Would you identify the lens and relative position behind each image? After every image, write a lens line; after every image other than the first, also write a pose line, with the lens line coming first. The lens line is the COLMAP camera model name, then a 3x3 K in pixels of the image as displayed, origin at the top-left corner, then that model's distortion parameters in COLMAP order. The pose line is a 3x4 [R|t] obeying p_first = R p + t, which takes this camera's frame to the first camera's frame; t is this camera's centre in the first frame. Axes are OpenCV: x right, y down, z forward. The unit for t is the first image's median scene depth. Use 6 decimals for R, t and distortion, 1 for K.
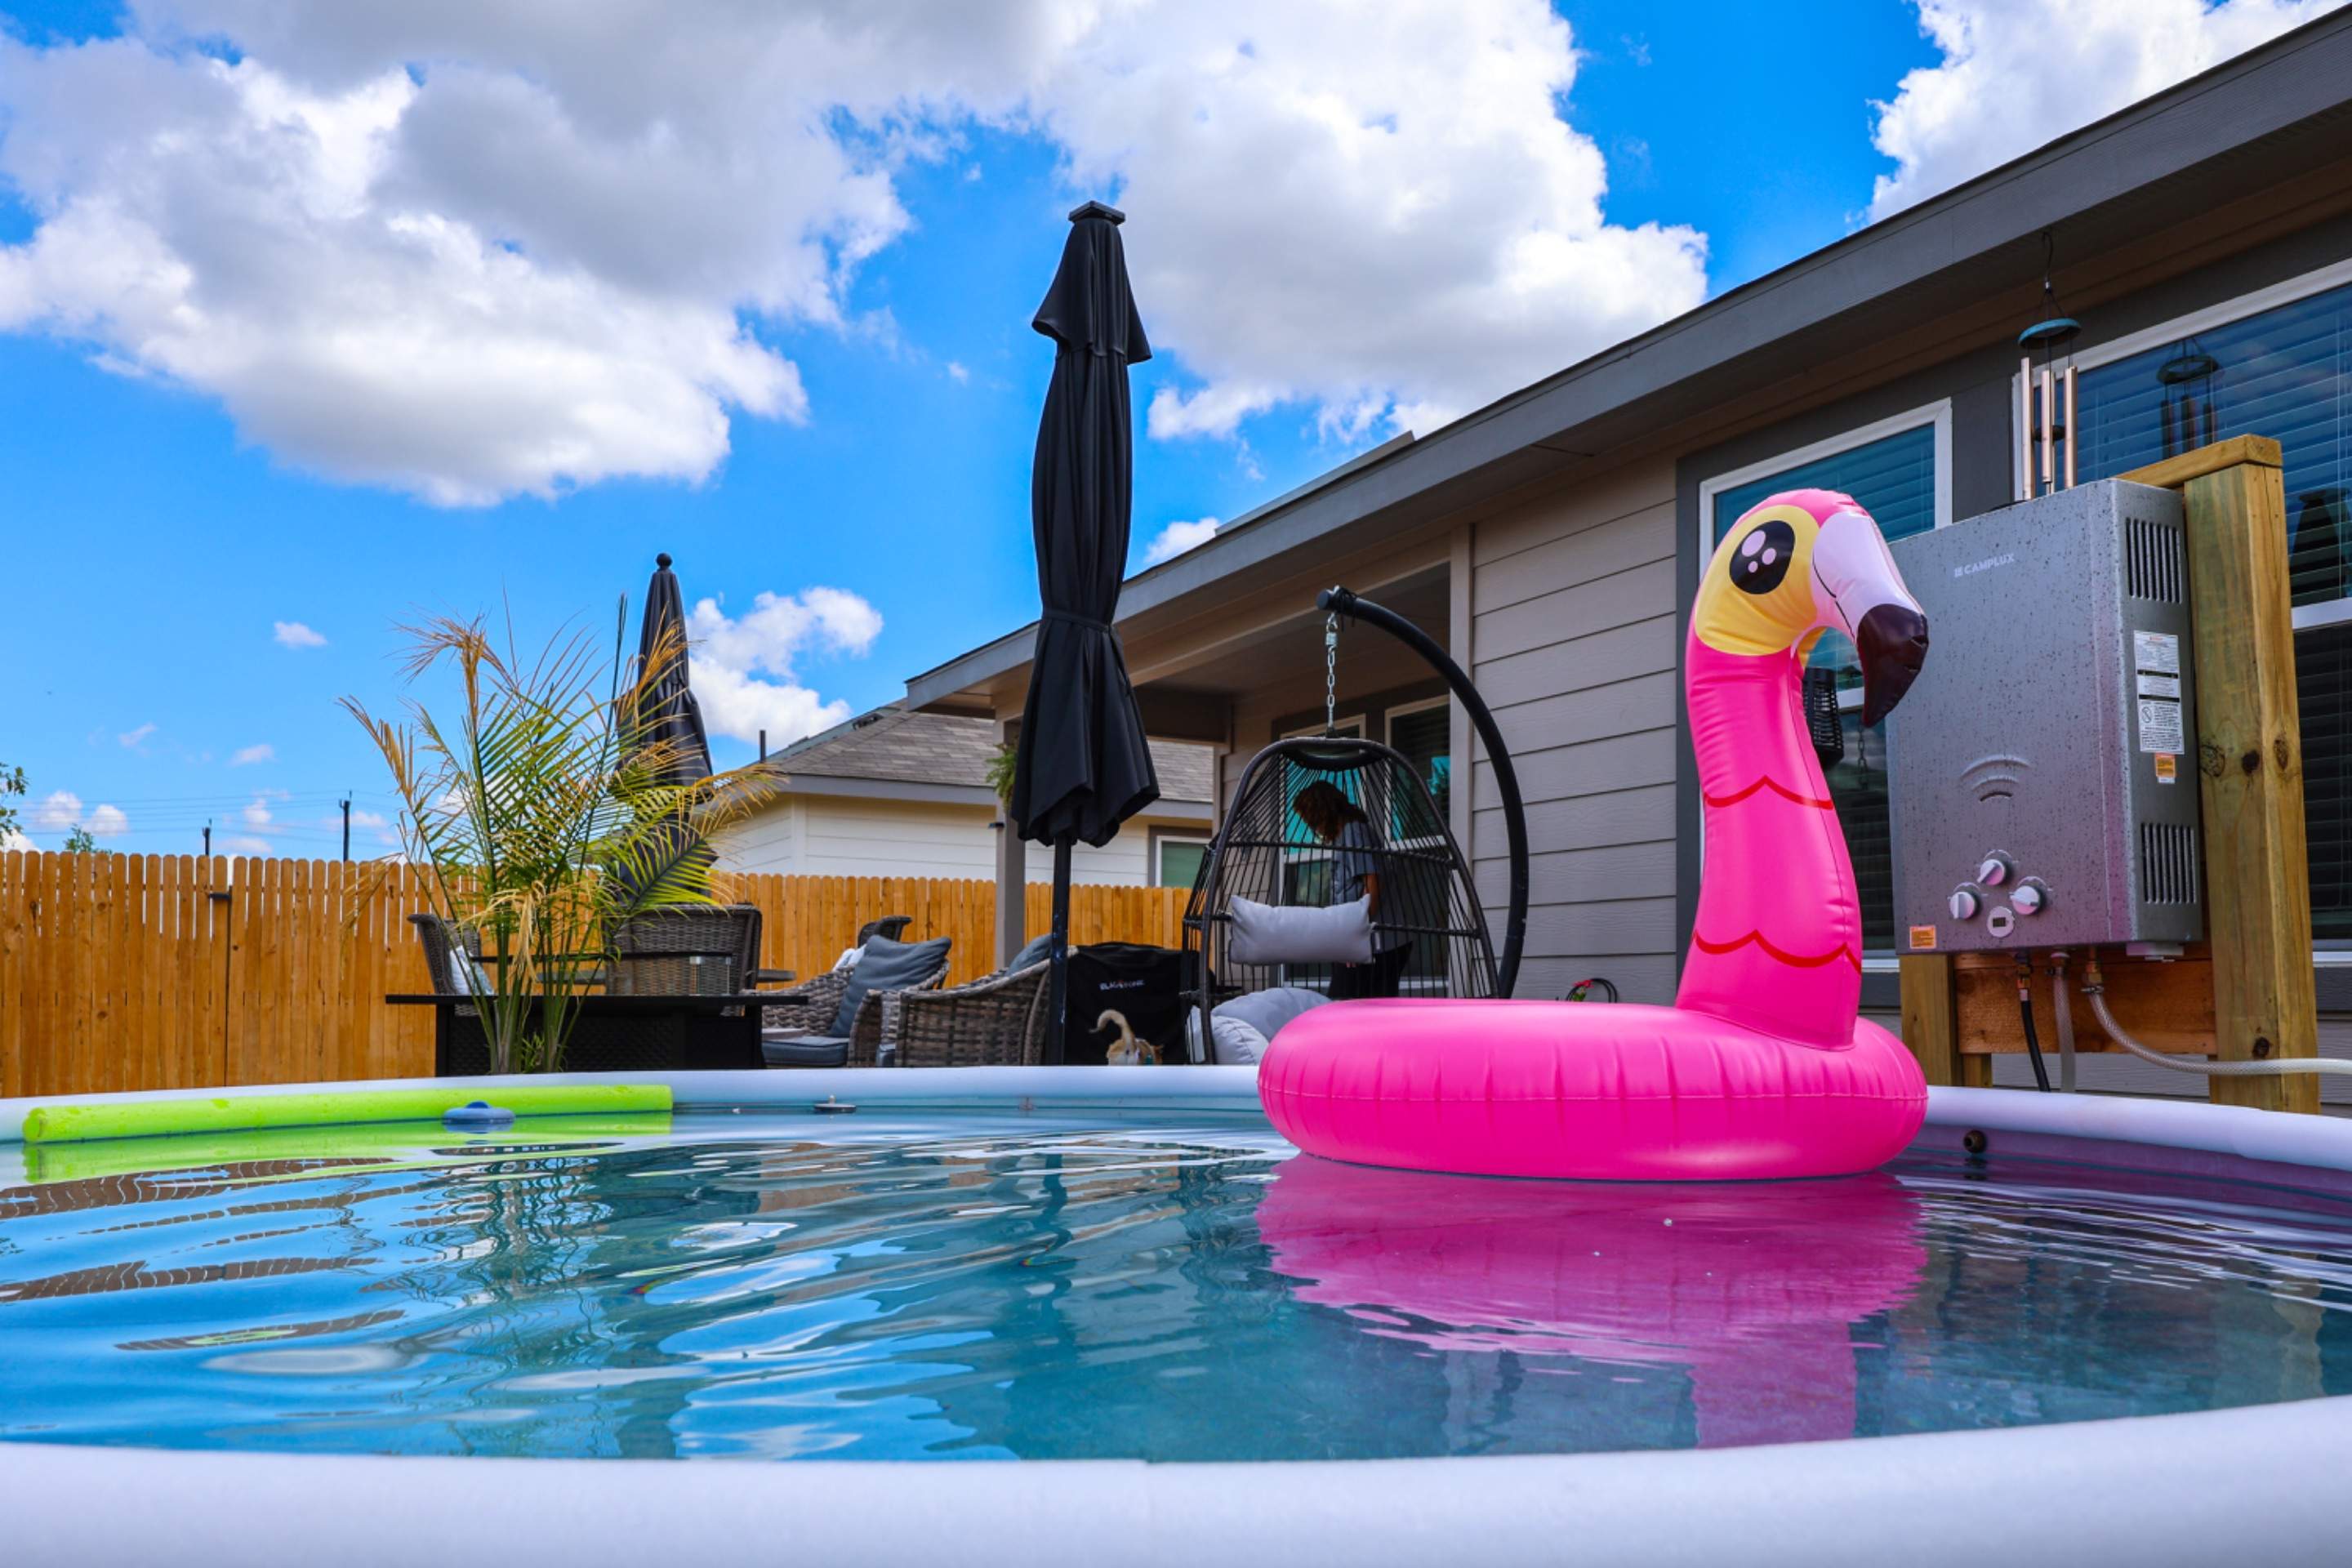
lens RADIAL K [[1872.1, 0, 1151.8], [0, 1872.1, 926.3], [0, 0, 1]] dist [-0.001823, -0.000350]
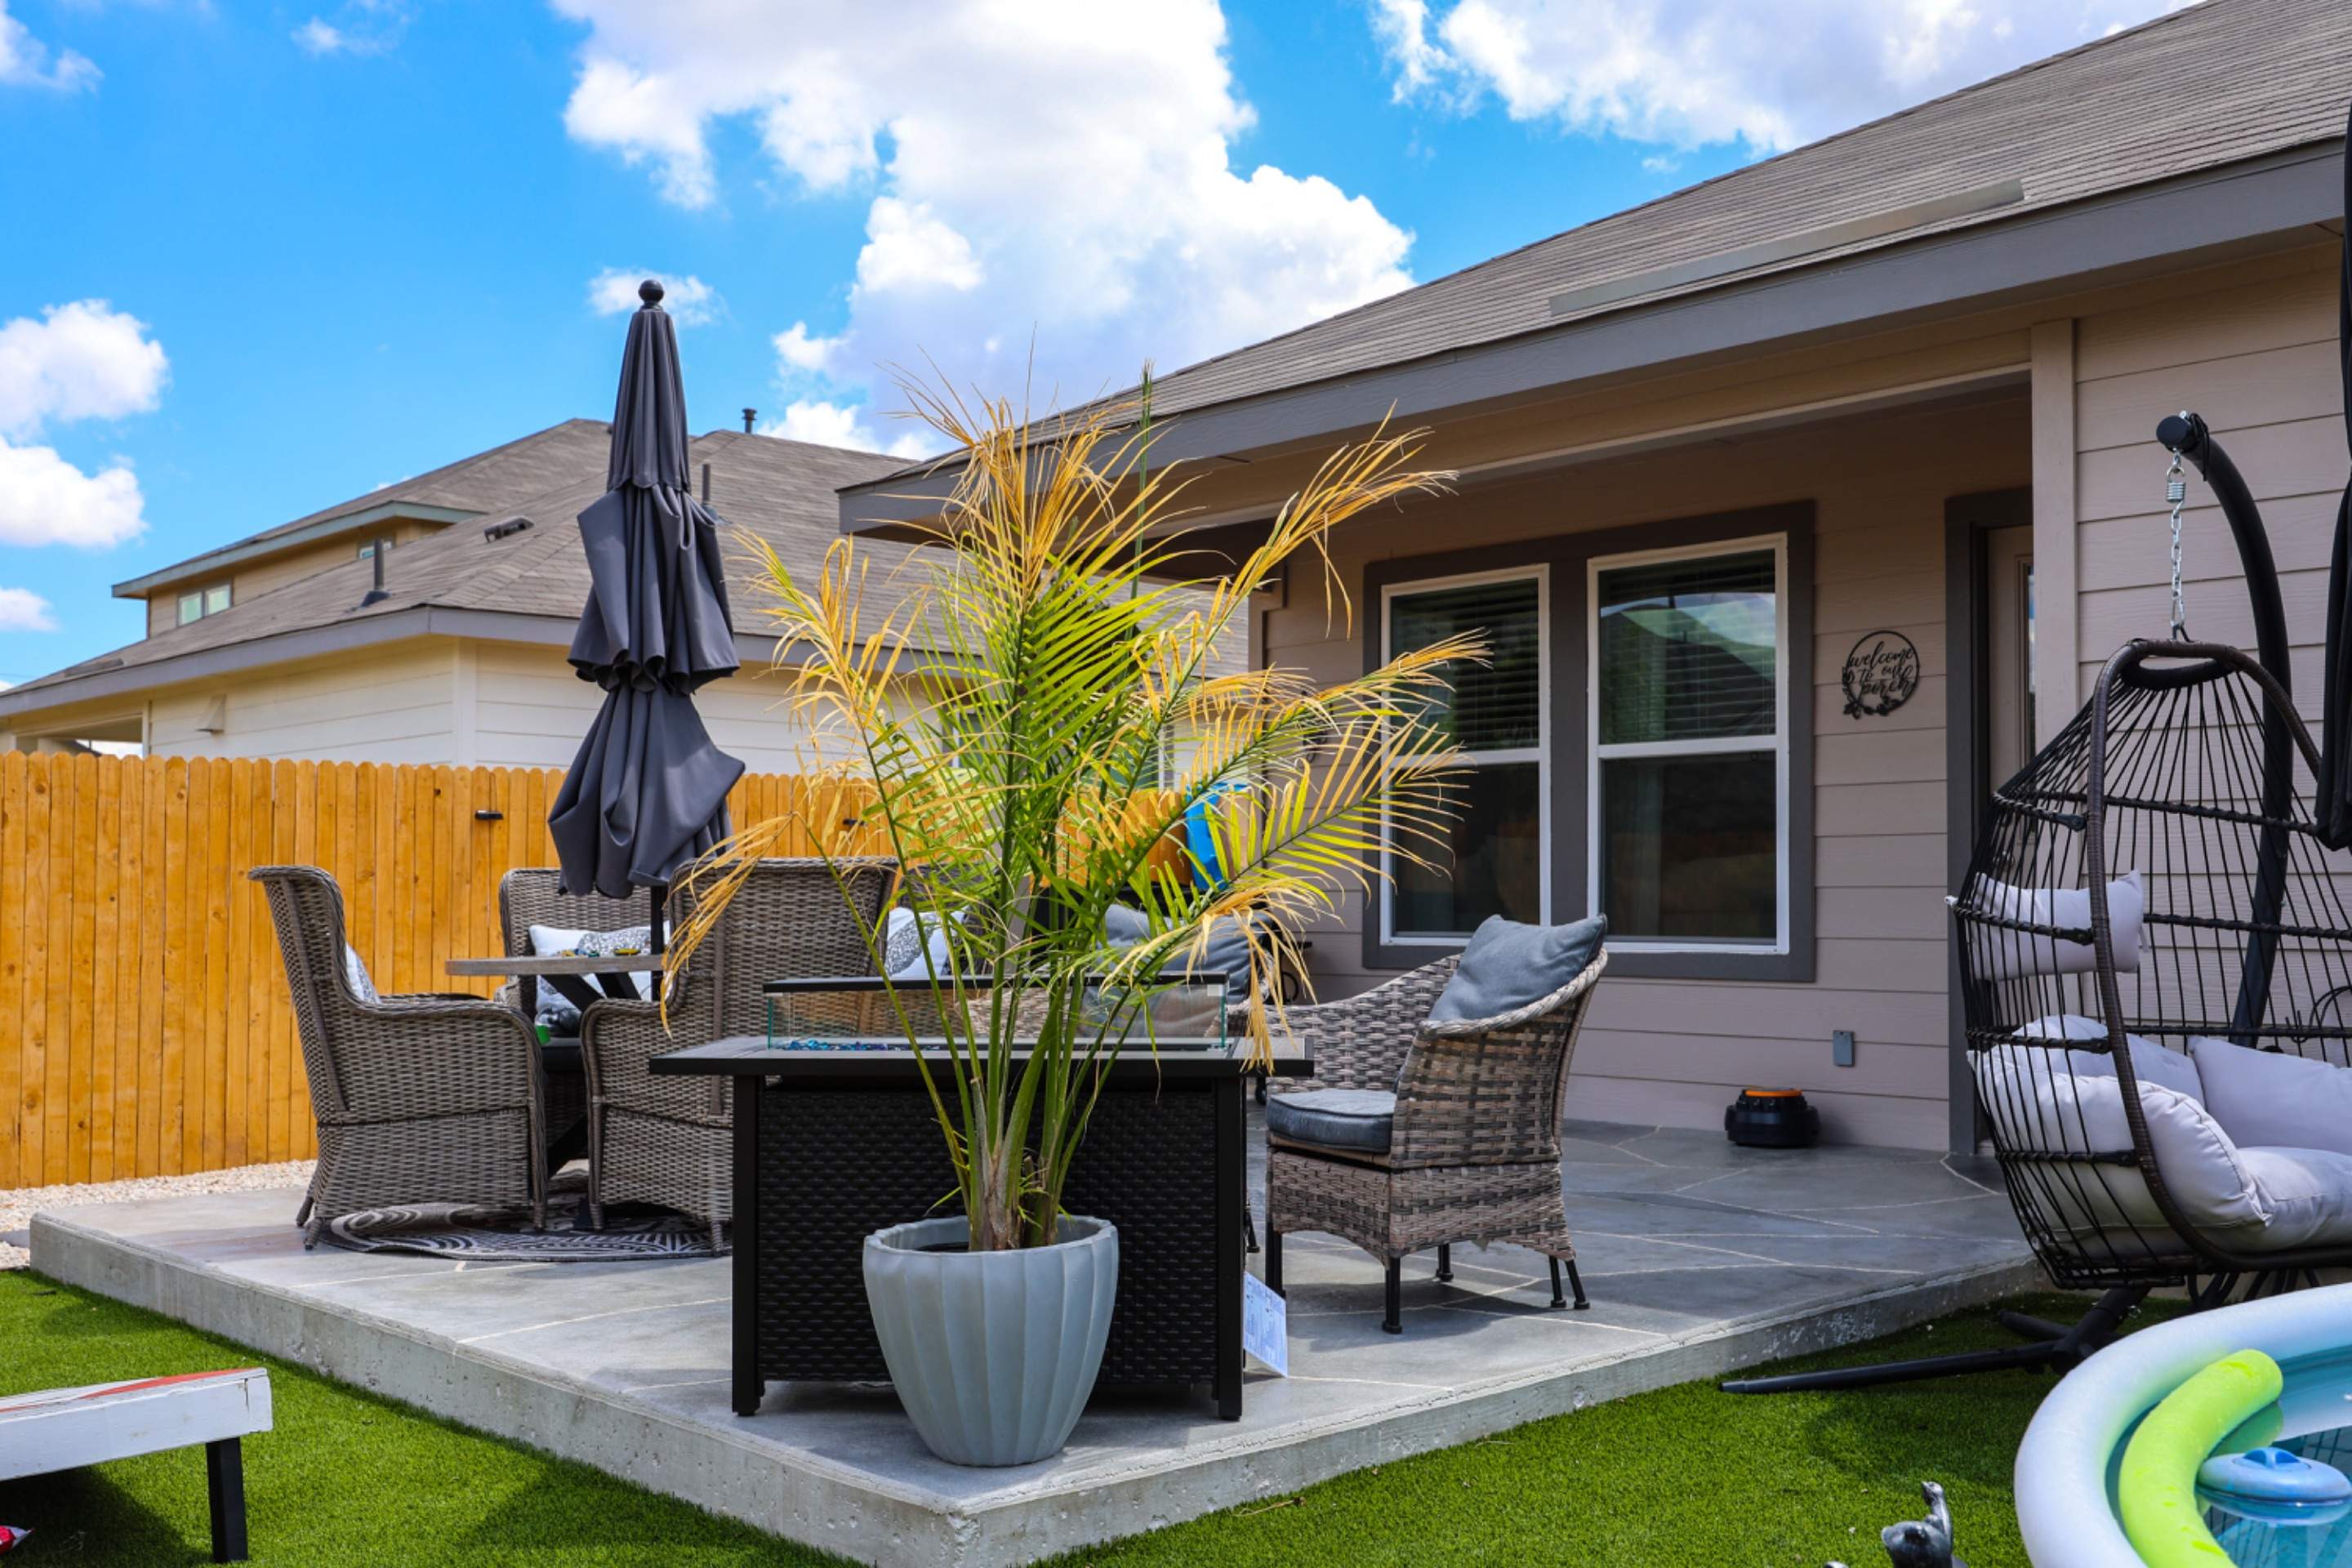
lens RADIAL K [[2423.8, 0, 1192.0], [0, 2423.8, 781.6], [0, 0, 1]] dist [0.013436, -0.015242]
pose [[0.965796, 0.004960, 0.259256, -0.377667], [-0.003583, 0.999977, -0.005786, -0.036458], [-0.259278, 0.004660, 0.965791, 0.223597]]
